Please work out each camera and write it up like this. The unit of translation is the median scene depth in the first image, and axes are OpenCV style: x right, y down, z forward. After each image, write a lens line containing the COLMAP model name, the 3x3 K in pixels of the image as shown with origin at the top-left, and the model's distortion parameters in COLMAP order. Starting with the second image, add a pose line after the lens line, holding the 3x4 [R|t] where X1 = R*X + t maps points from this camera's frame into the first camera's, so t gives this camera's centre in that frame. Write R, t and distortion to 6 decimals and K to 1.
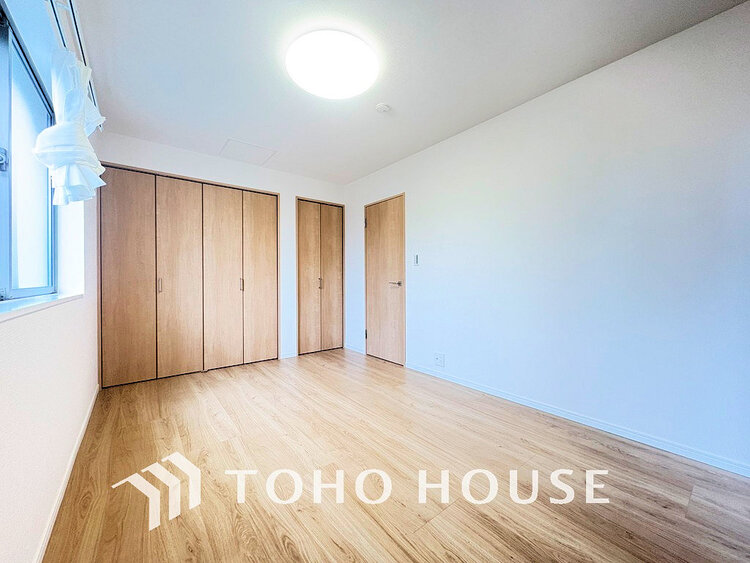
lens RADIAL K [[299.6, 0, 373.8], [0, 299.6, 281.7], [0, 0, 1]] dist [-0.000395, -0.000188]
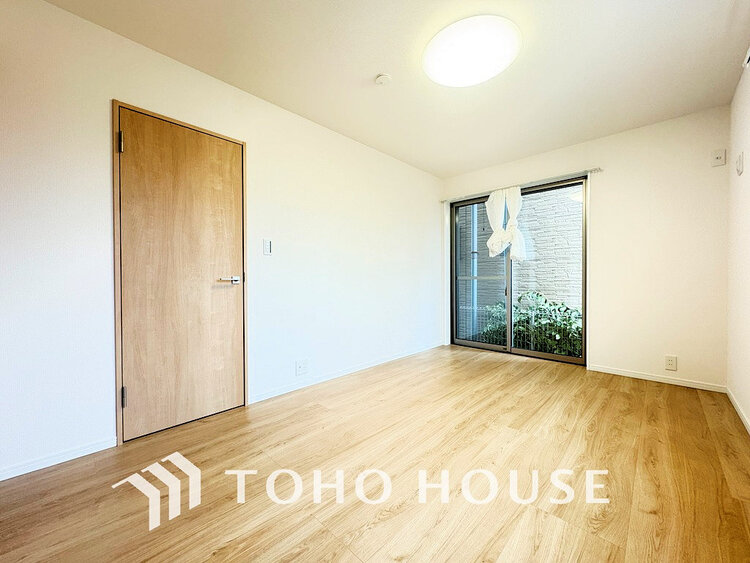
lens RADIAL K [[299.6, 0, 373.8], [0, 299.6, 281.7], [0, 0, 1]] dist [-0.000395, -0.000188]
pose [[-0.137667, -0.003141, 0.990474, -0.692717], [0.009713, 0.999943, 0.004521, 0.011082], [-0.990431, 0.010243, -0.137629, 0.944758]]
